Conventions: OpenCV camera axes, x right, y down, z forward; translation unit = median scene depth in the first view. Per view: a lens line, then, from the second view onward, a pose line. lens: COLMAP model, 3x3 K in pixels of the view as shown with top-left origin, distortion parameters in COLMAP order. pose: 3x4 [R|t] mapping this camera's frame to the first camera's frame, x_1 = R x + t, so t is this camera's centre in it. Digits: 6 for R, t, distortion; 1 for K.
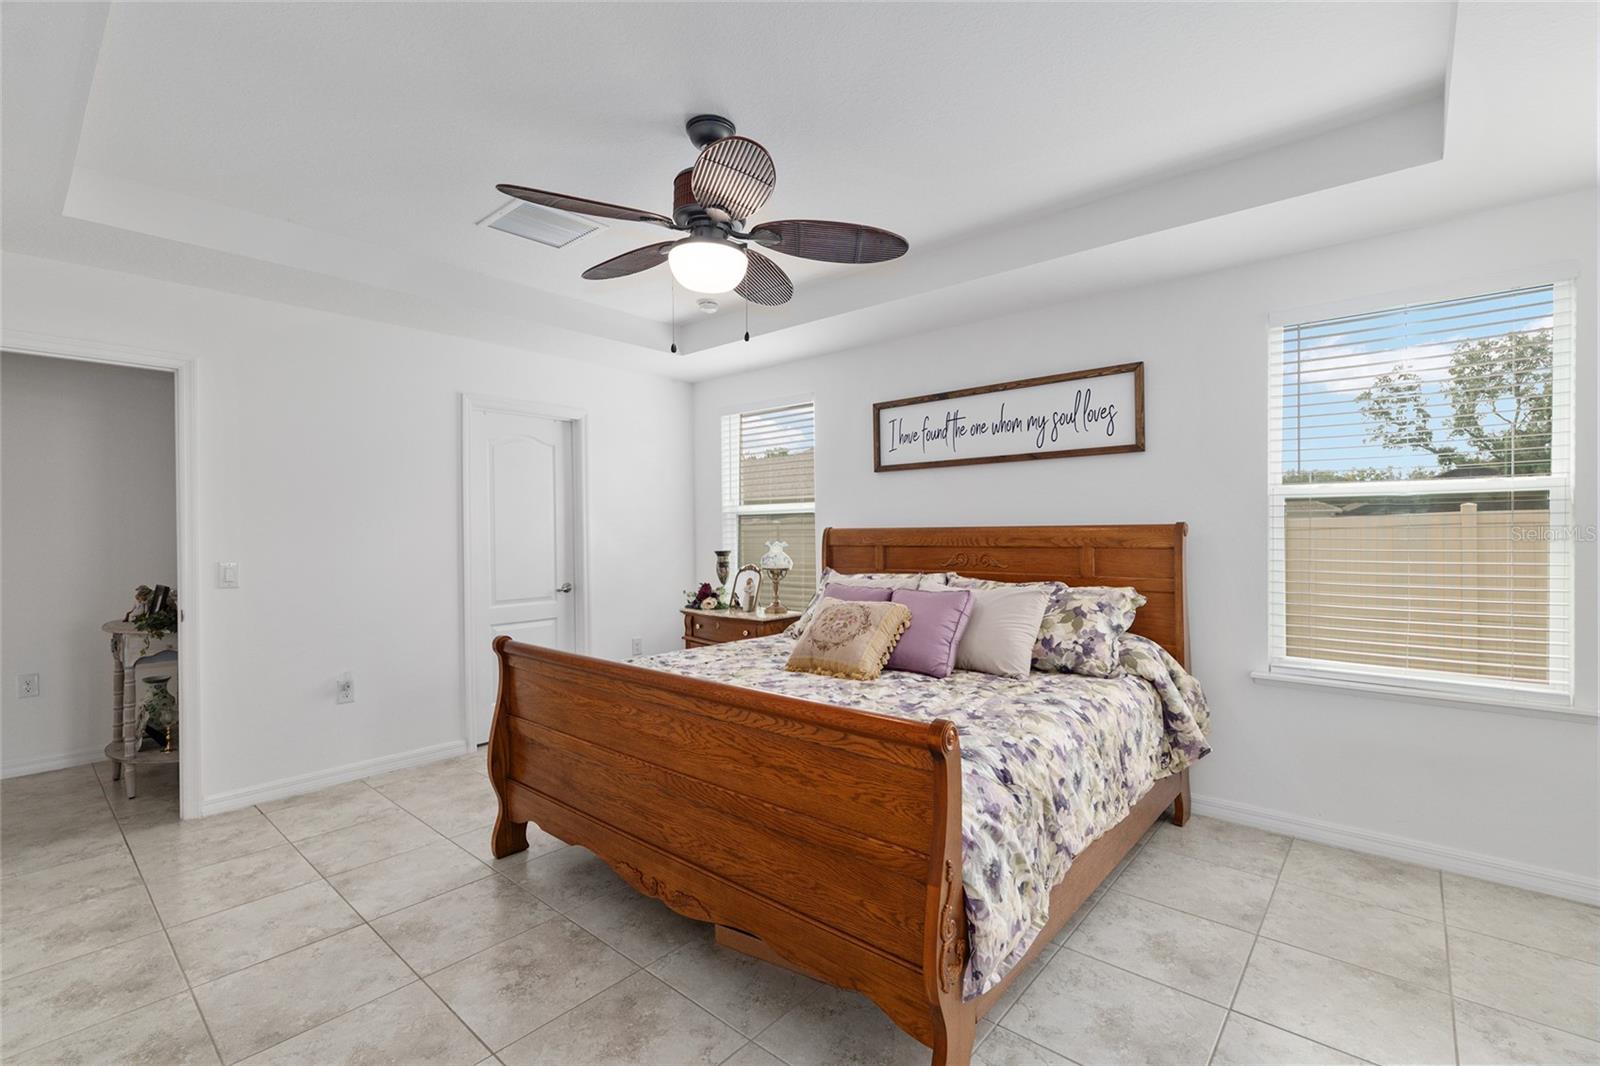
lens RADIAL K [[698.3, 0, 793.1], [0, 698.3, 532.1], [0, 0, 1]] dist [-0.003896, -0.000154]
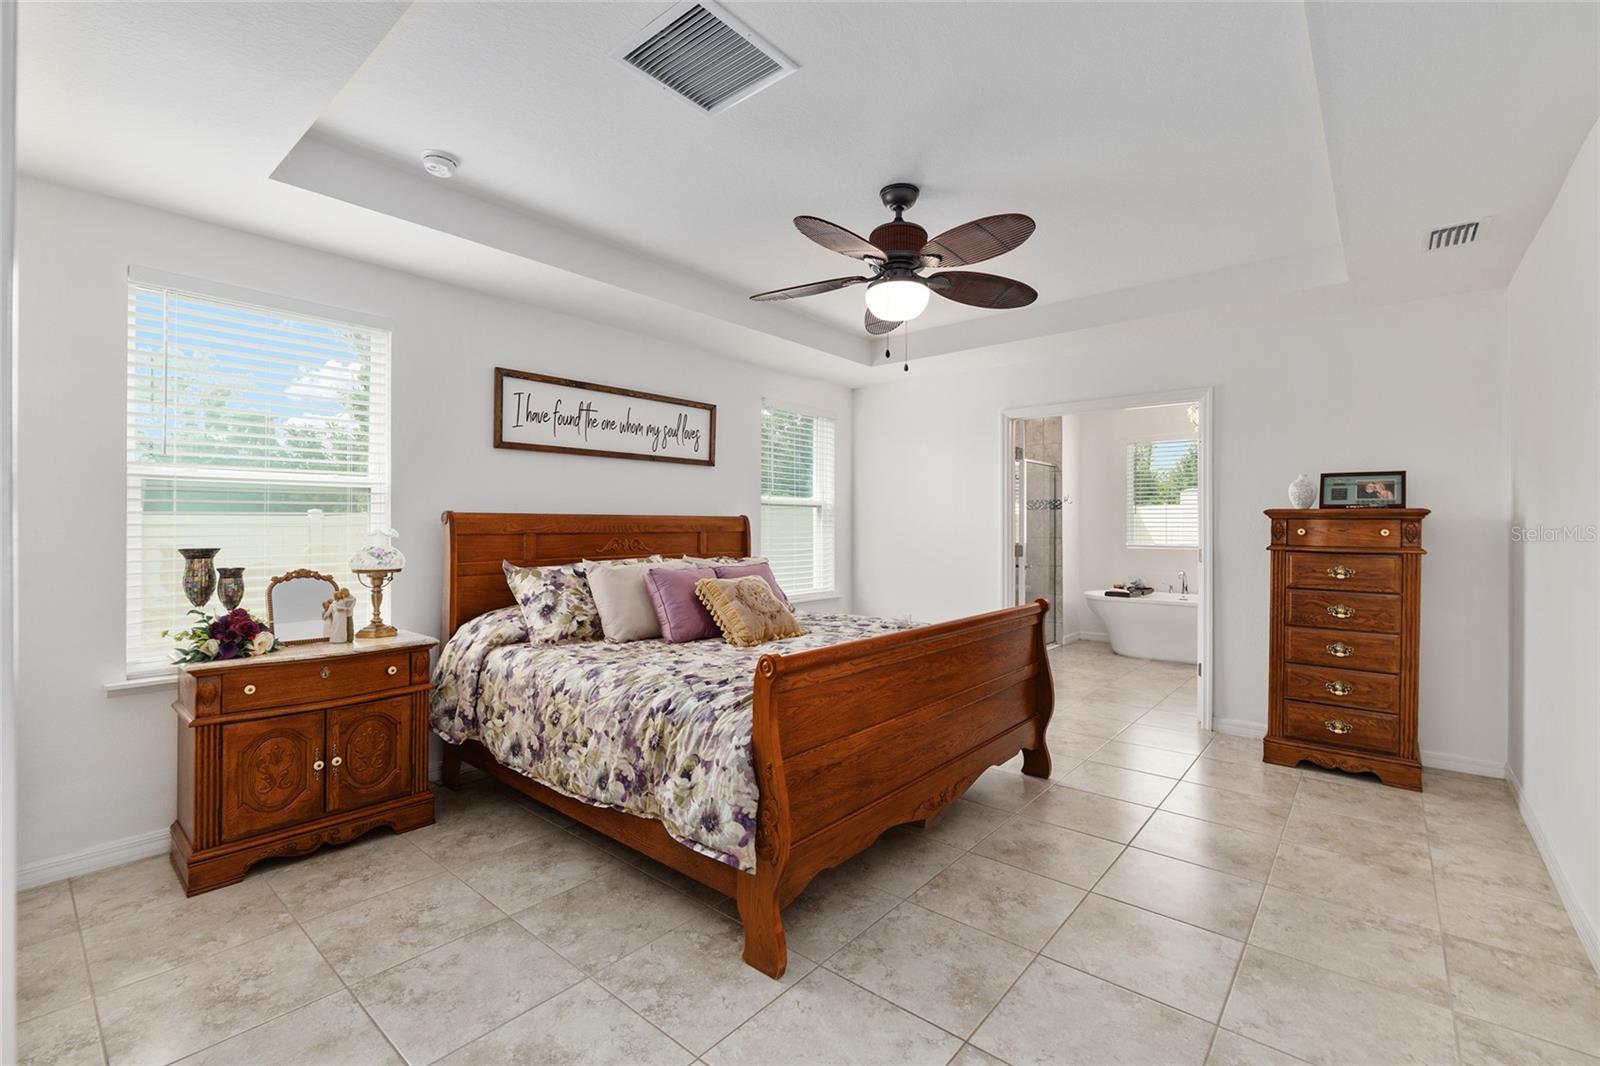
lens RADIAL K [[698.3, 0, 789.9], [0, 698.3, 526.4], [0, 0, 1]] dist [-0.003896, -0.000154]
pose [[-0.008596, 0.009780, 0.999915, -0.811845], [0.002455, 0.999949, -0.009759, 0.021013], [-0.999960, 0.002371, -0.008619, 0.722050]]
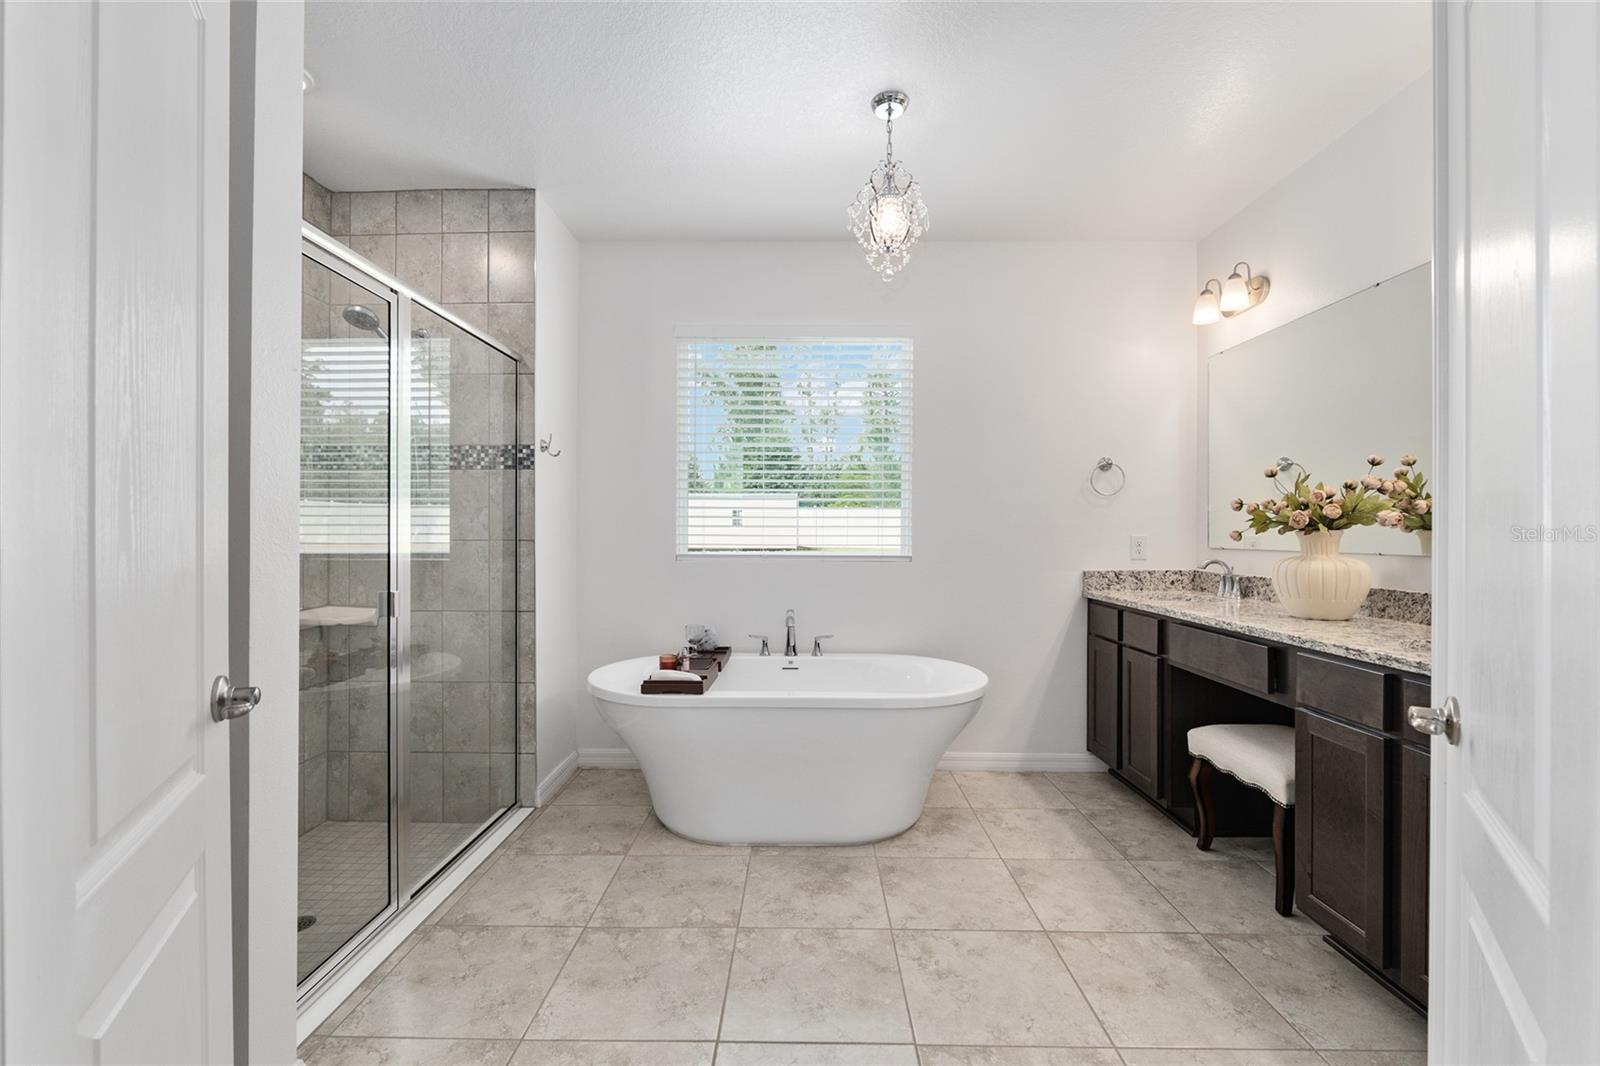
lens RADIAL K [[698.3, 0, 797.2], [0, 698.3, 530.3], [0, 0, 1]] dist [-0.003896, -0.000154]
pose [[-0.646889, -0.001670, 0.762582, -0.411390], [0.003688, 0.999979, 0.005318, 0.021283], [-0.762575, 0.006253, -0.646870, 0.550368]]
